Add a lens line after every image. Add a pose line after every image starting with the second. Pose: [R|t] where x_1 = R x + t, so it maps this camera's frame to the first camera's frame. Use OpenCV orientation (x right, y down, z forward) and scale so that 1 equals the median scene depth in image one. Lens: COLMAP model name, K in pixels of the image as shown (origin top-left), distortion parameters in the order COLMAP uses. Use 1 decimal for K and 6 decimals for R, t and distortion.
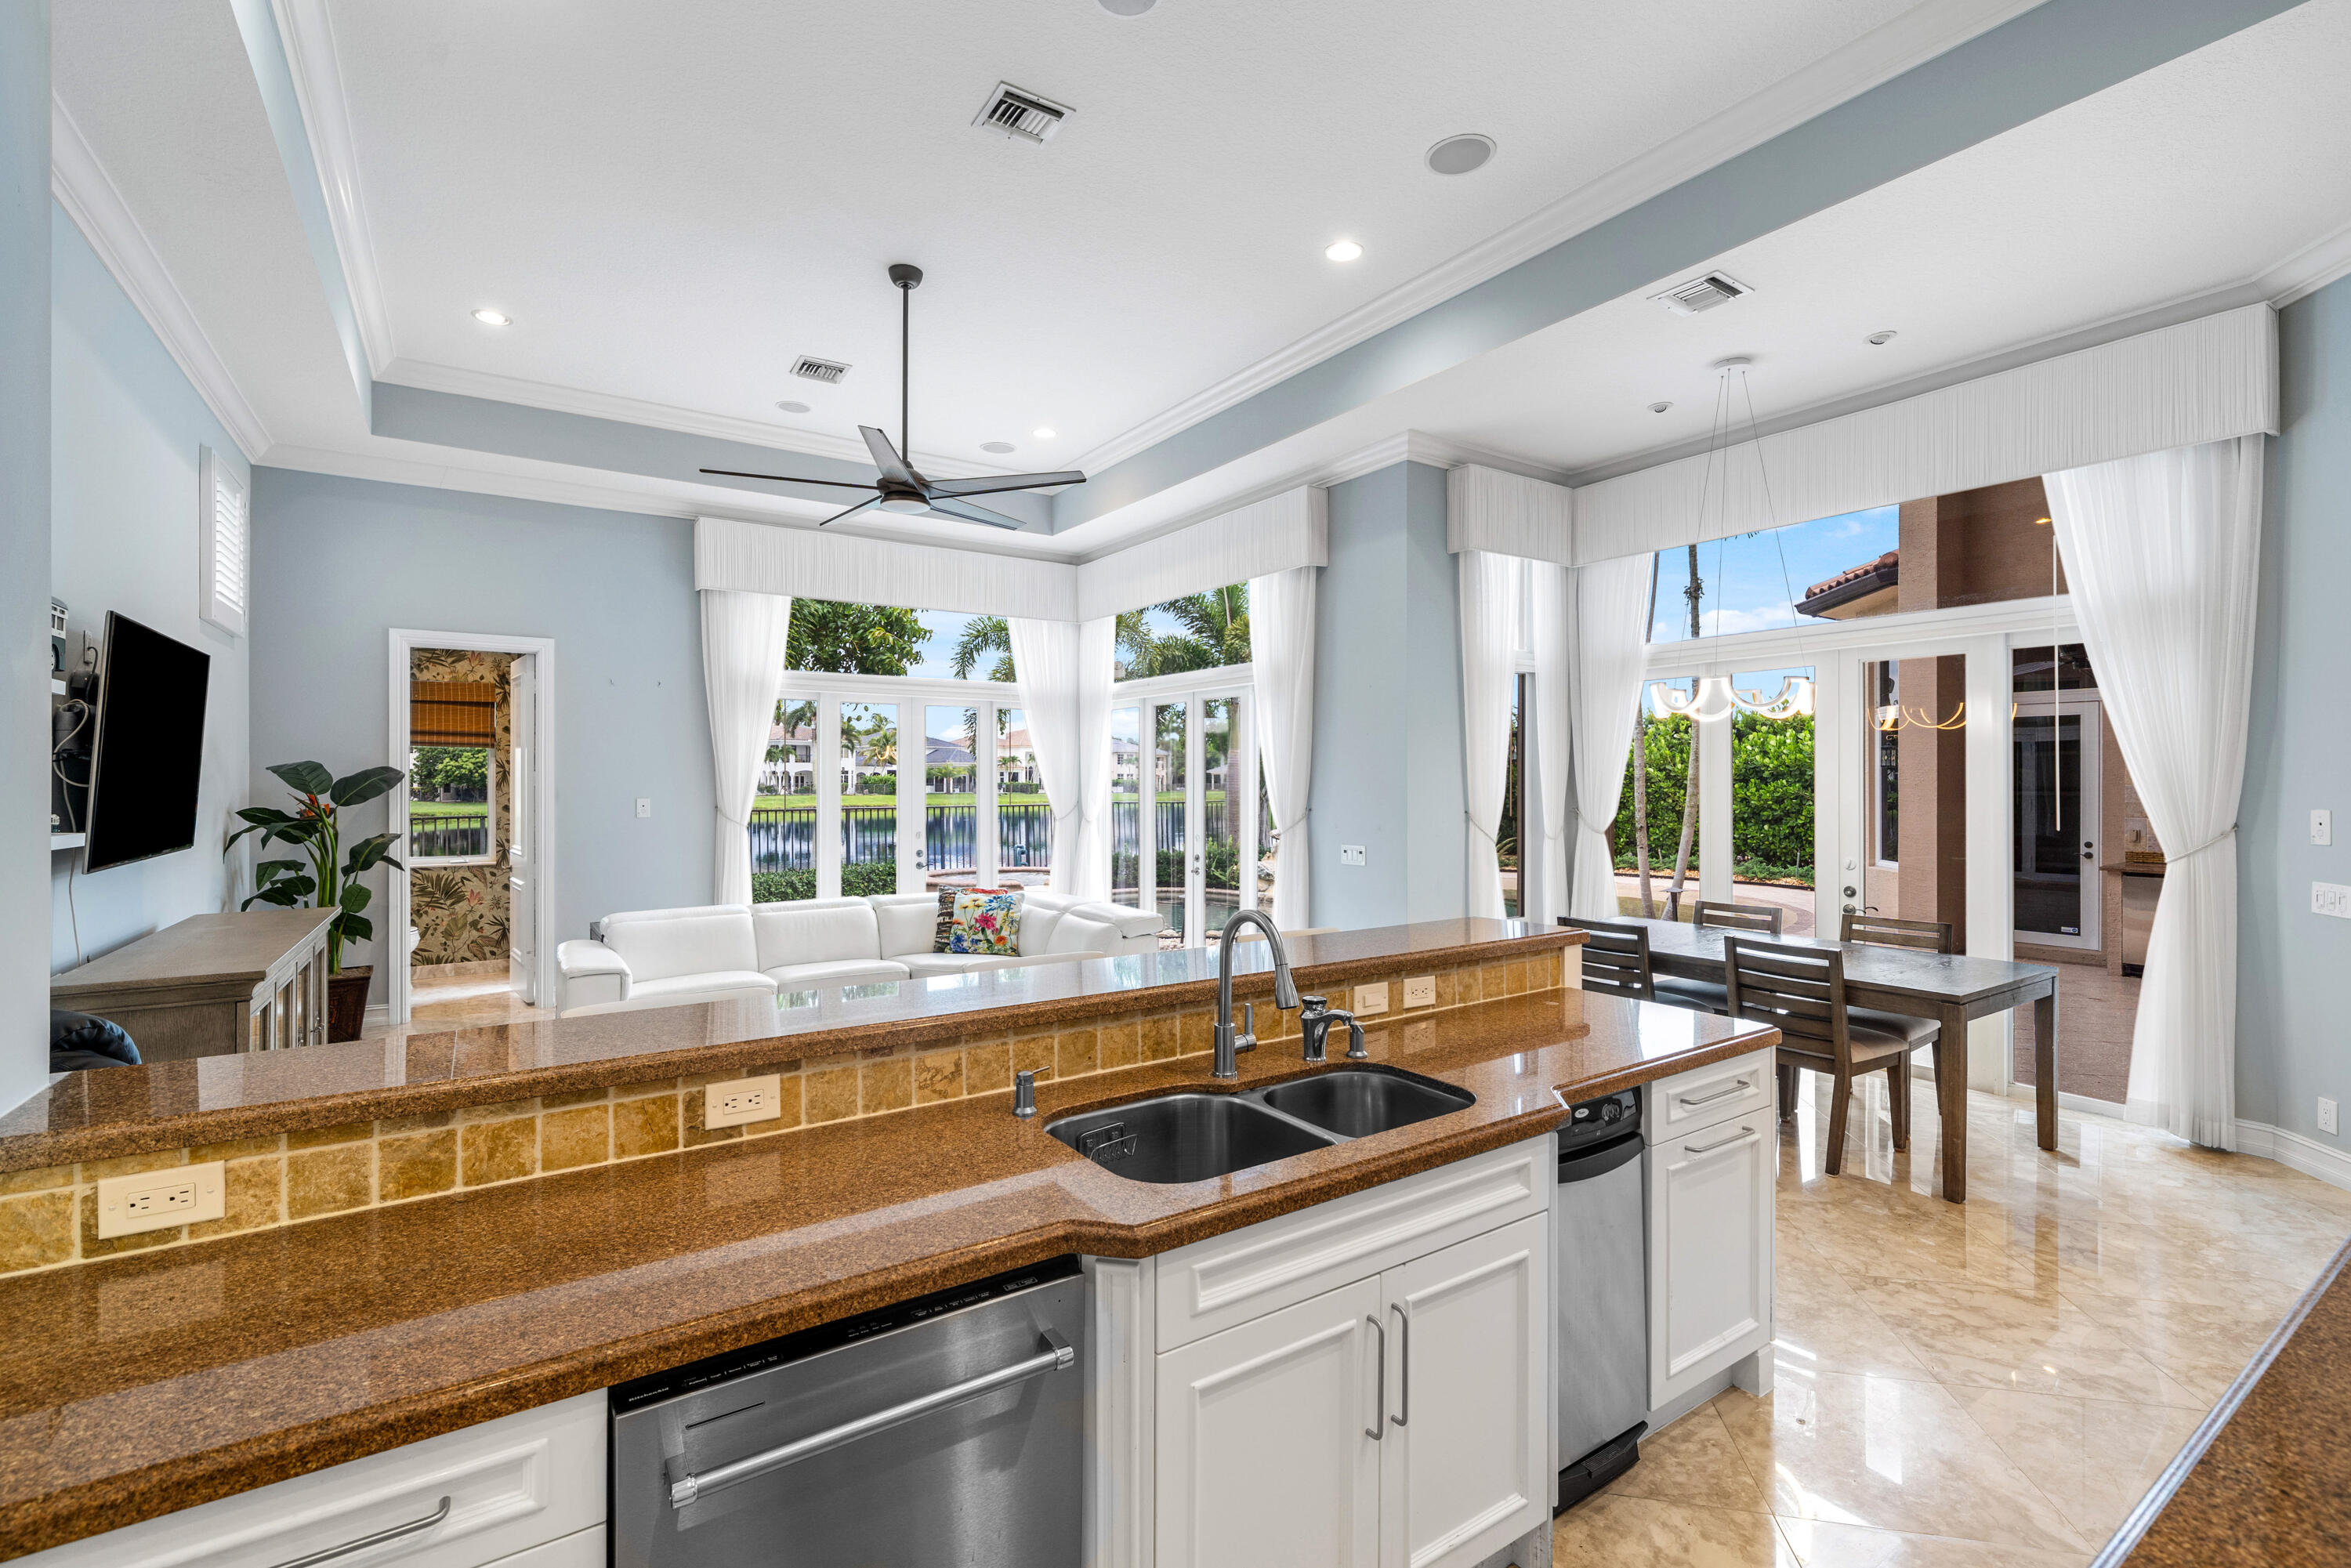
lens RADIAL K [[1013.2, 0, 1170.7], [0, 1013.2, 781.4], [0, 0, 1]] dist [0.002592, 0.001285]
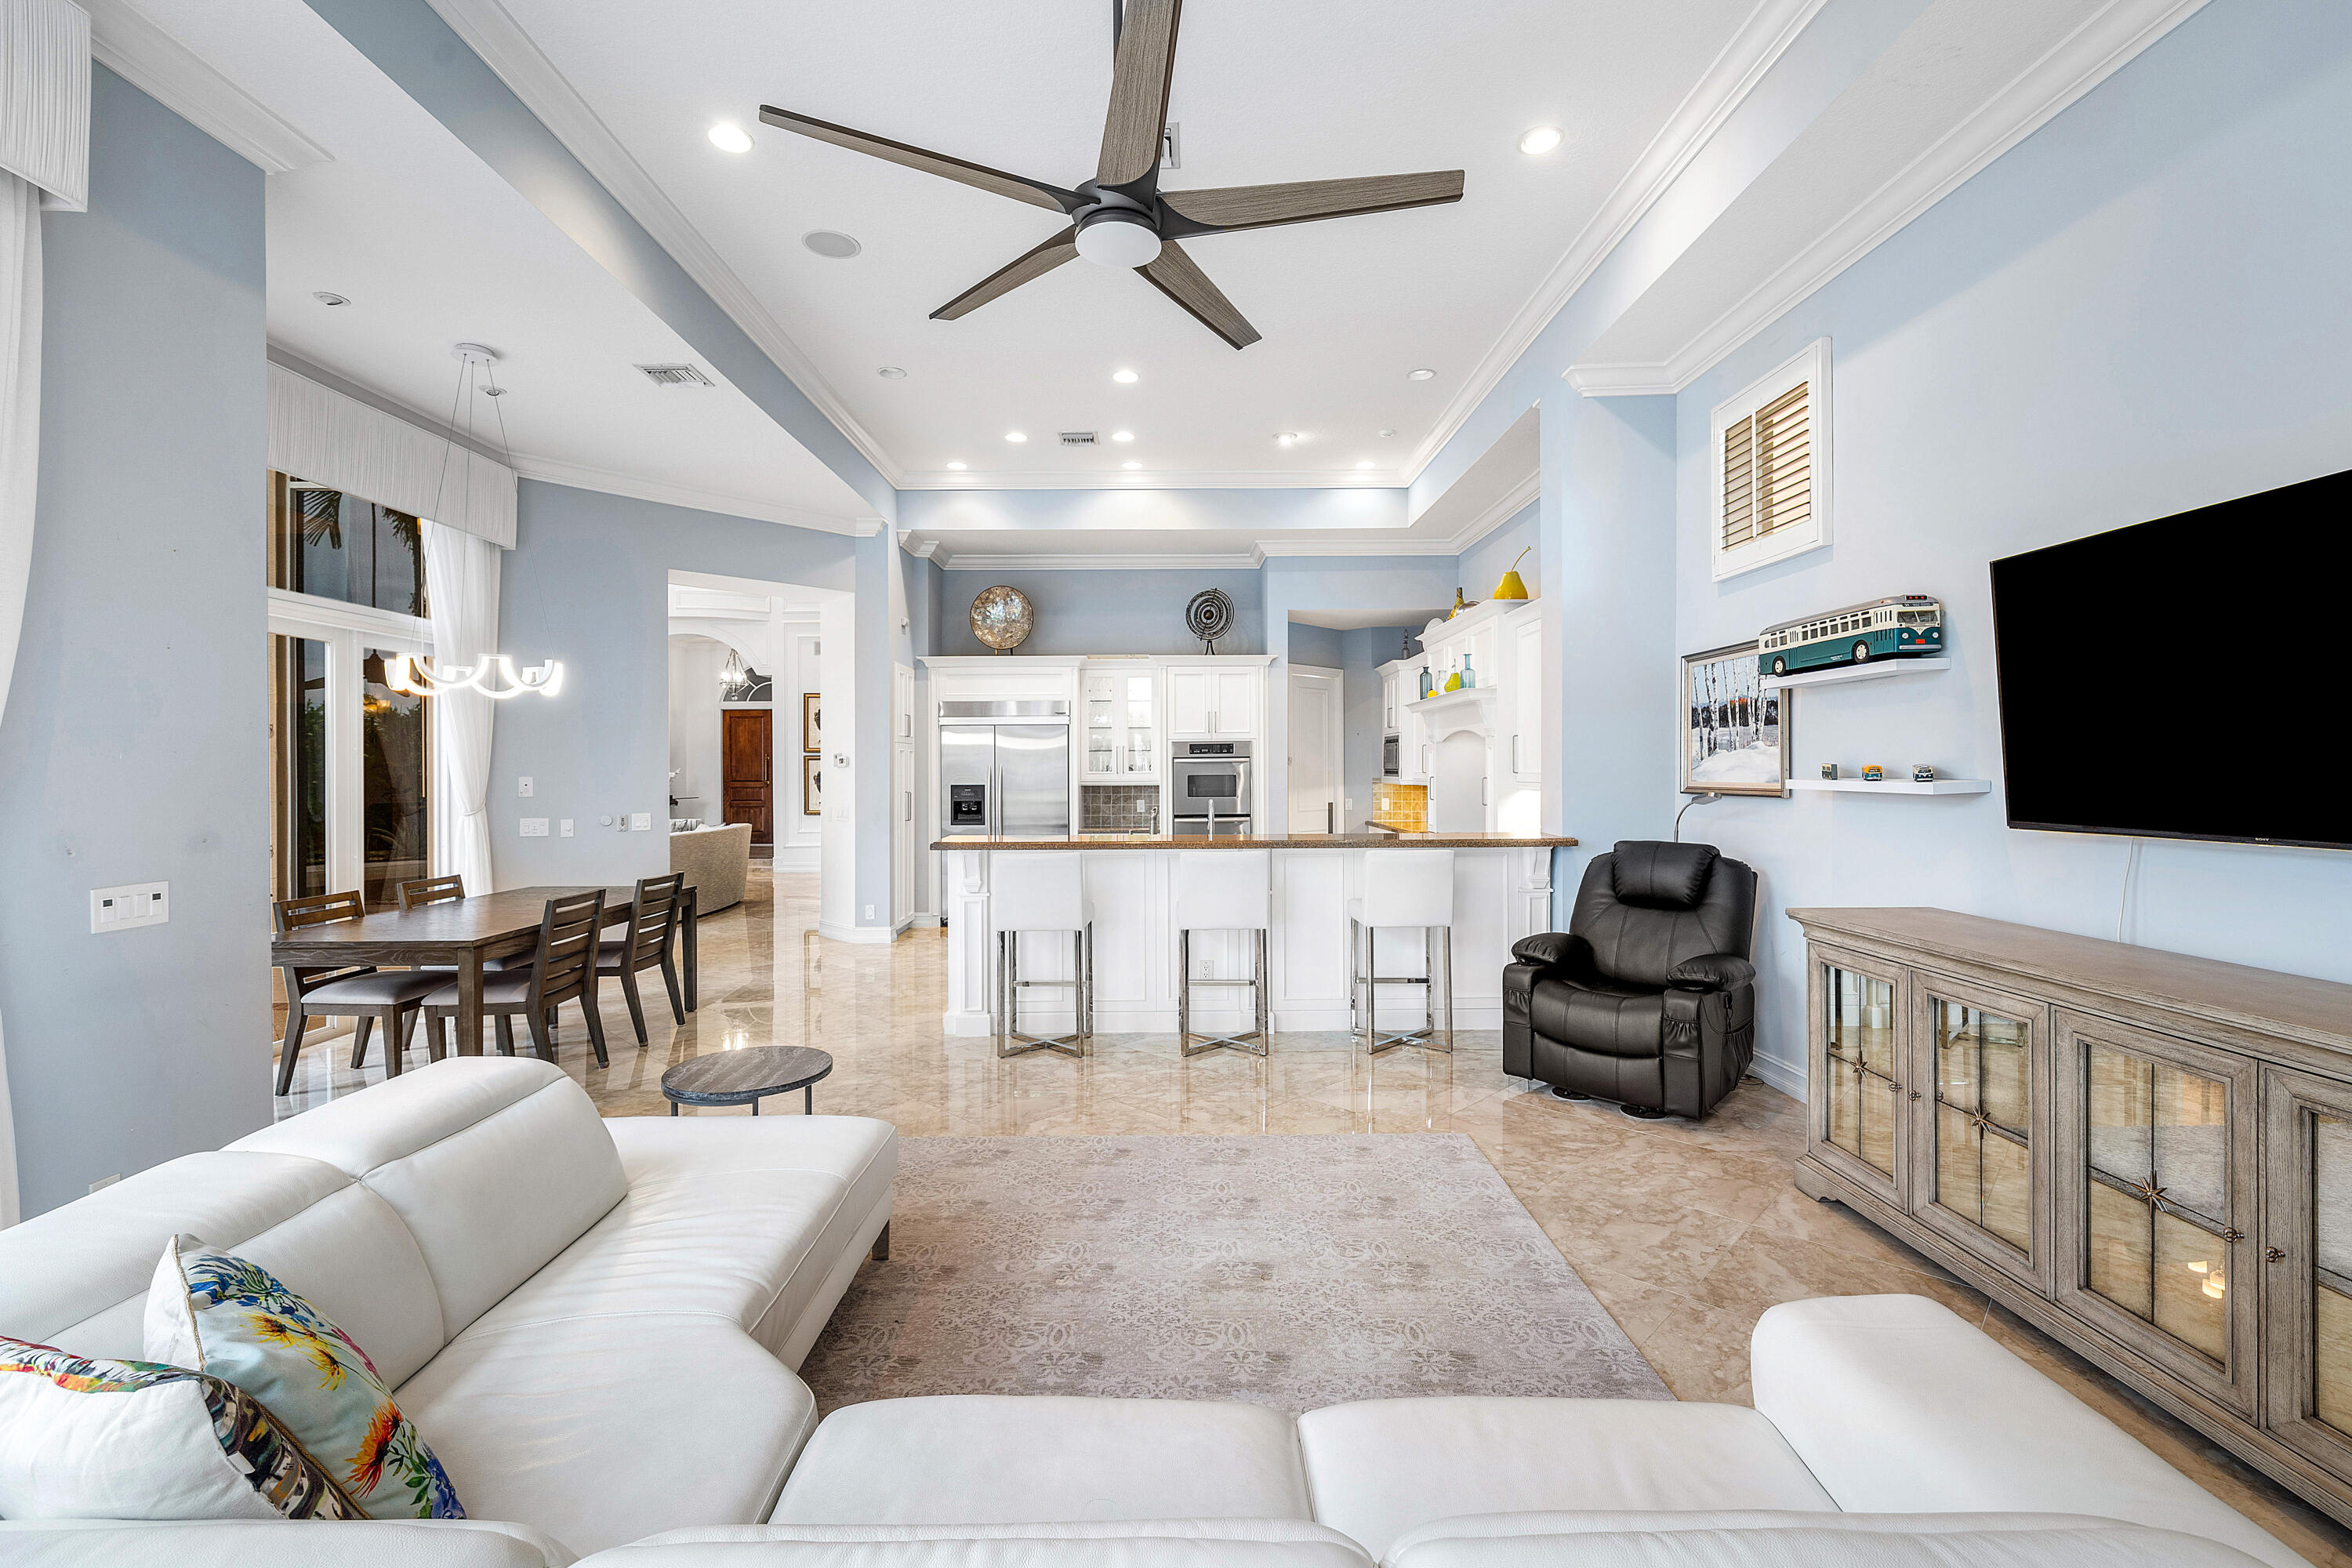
lens RADIAL K [[986.2, 0, 1185.9], [0, 986.2, 776.2], [0, 0, 1]] dist [0.002800, -0.000453]
pose [[-0.842724, 0.001359, 0.538344, -0.365203], [0.005504, 0.999966, 0.006092, 0.011318], [-0.538318, 0.008097, -0.842703, 0.894091]]
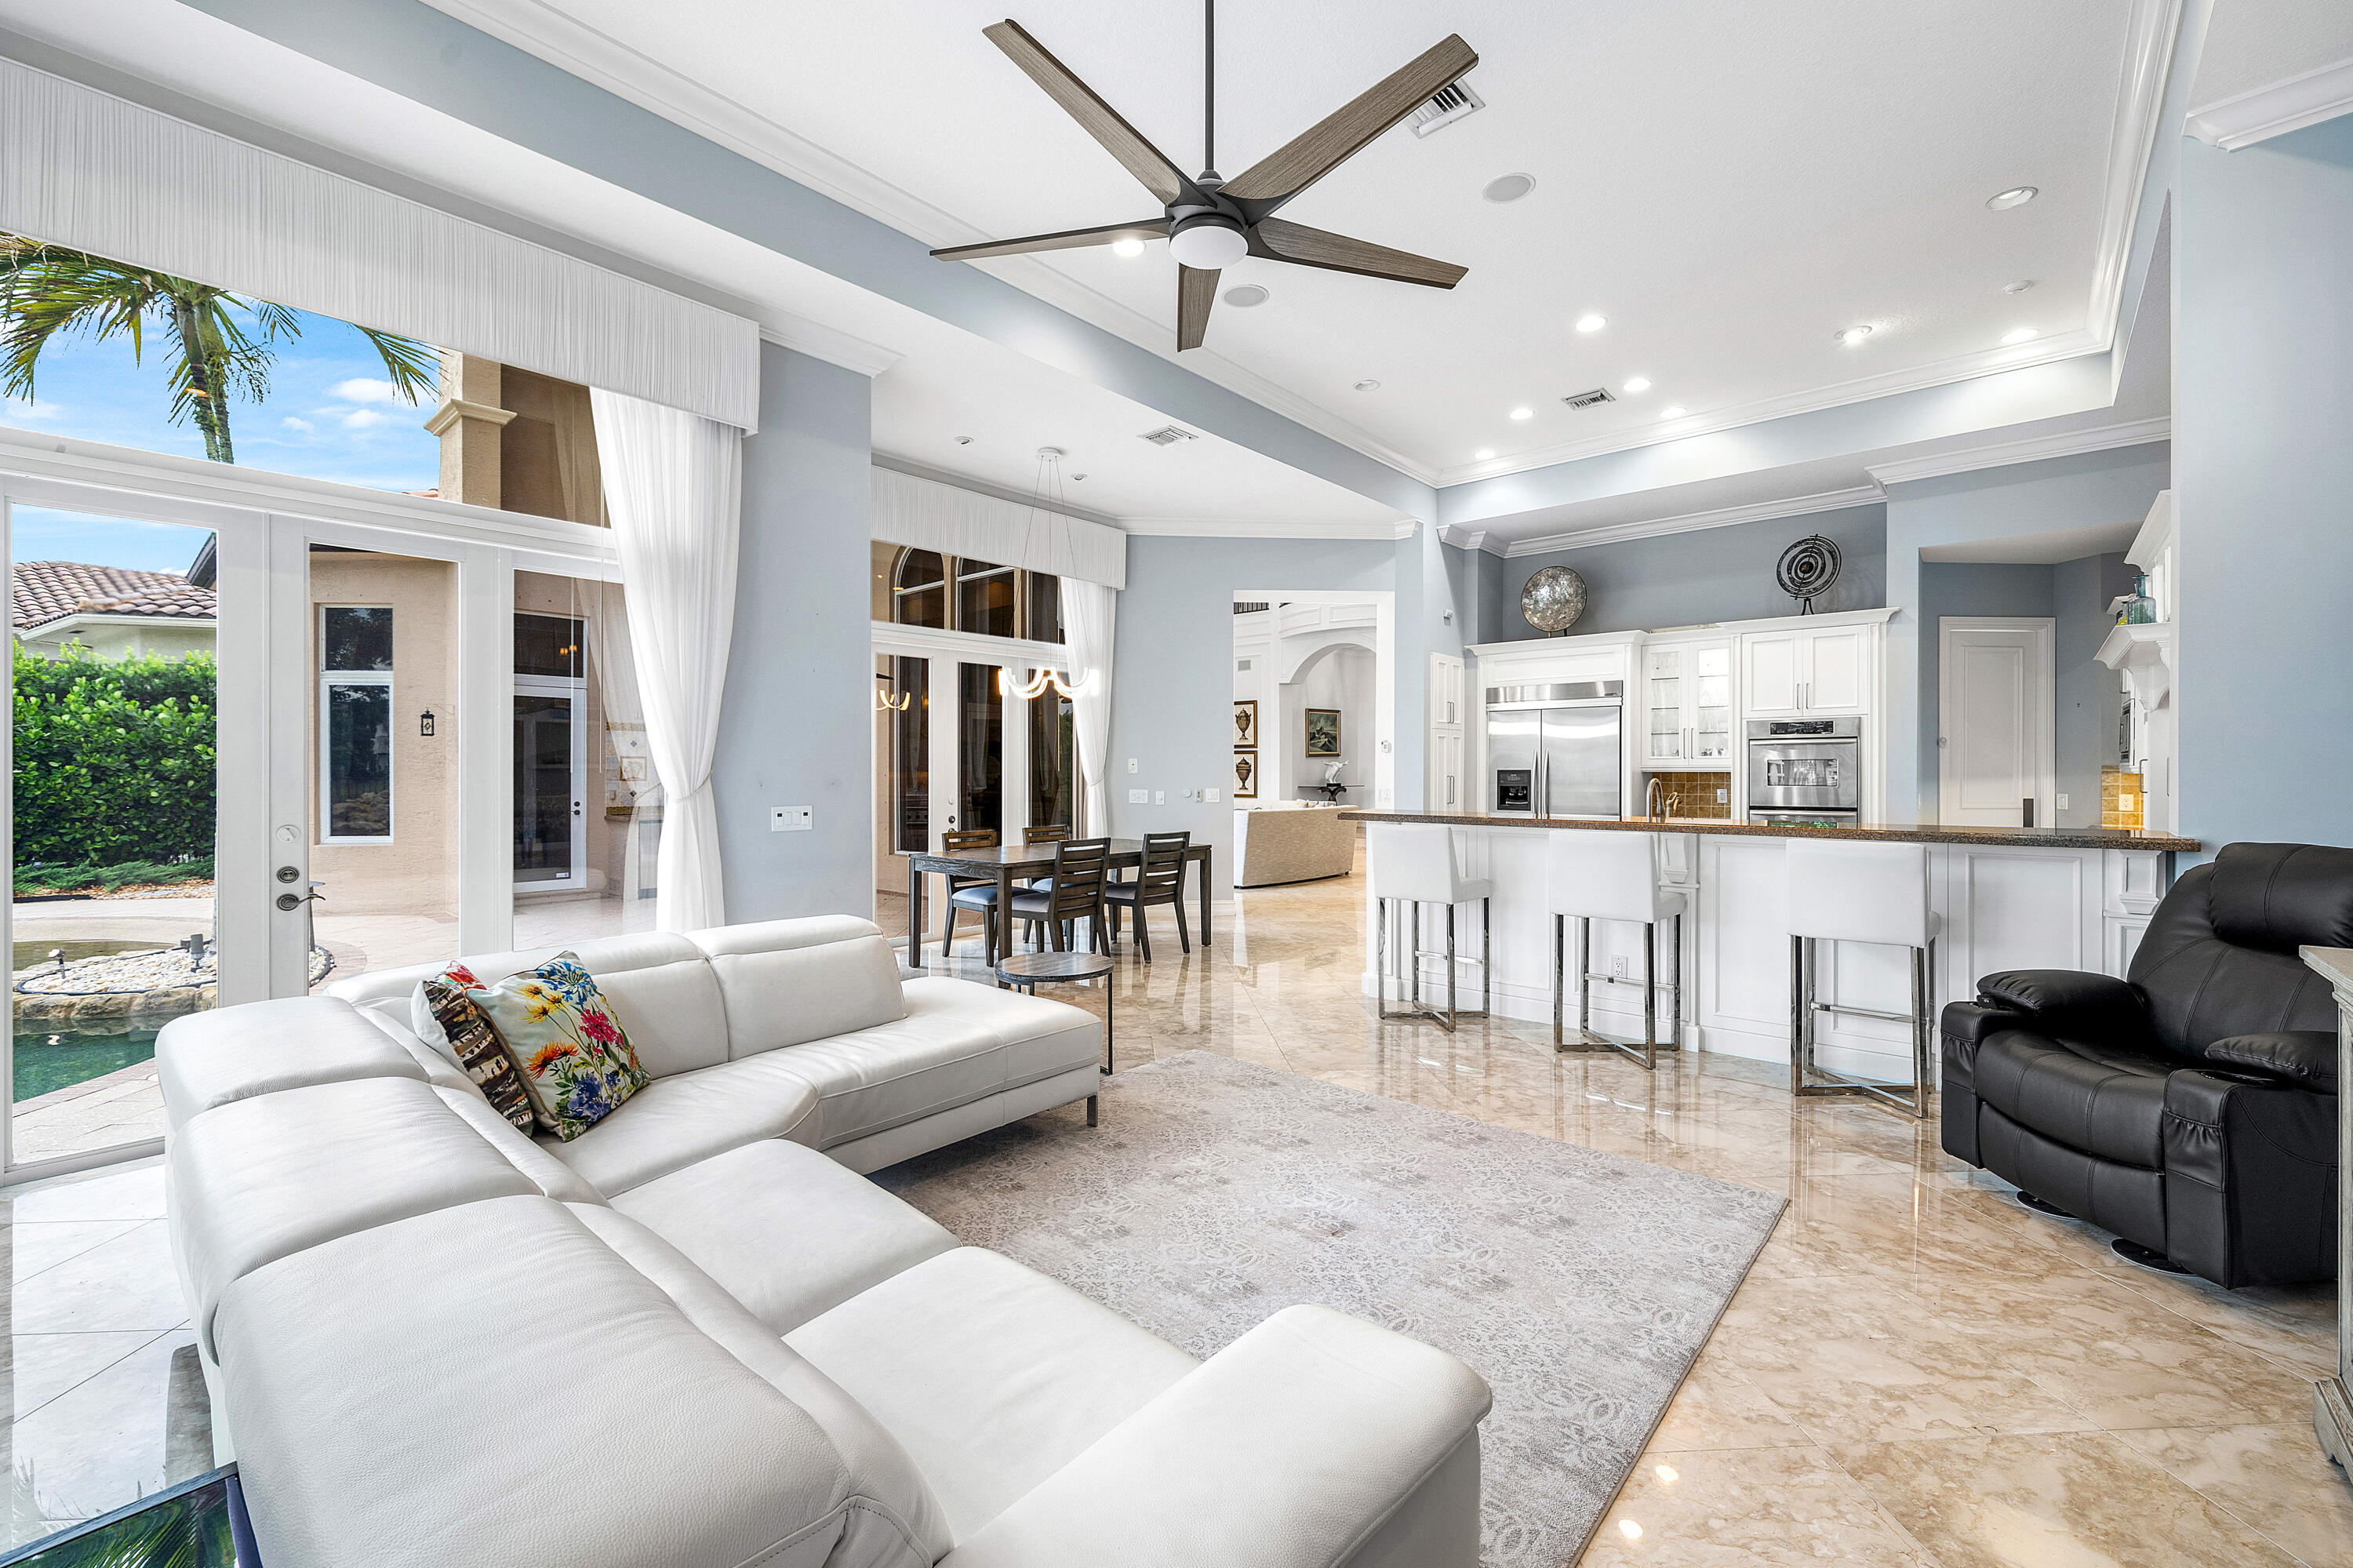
lens RADIAL K [[986.7, 0, 1191.2], [0, 986.7, 748.2], [0, 0, 1]] dist [0.002800, -0.000453]
pose [[-0.273596, 0.023705, 0.961553, -0.524738], [-0.000061, 0.999696, -0.024662, 0.029692], [-0.961845, -0.006806, -0.273511, 0.730390]]
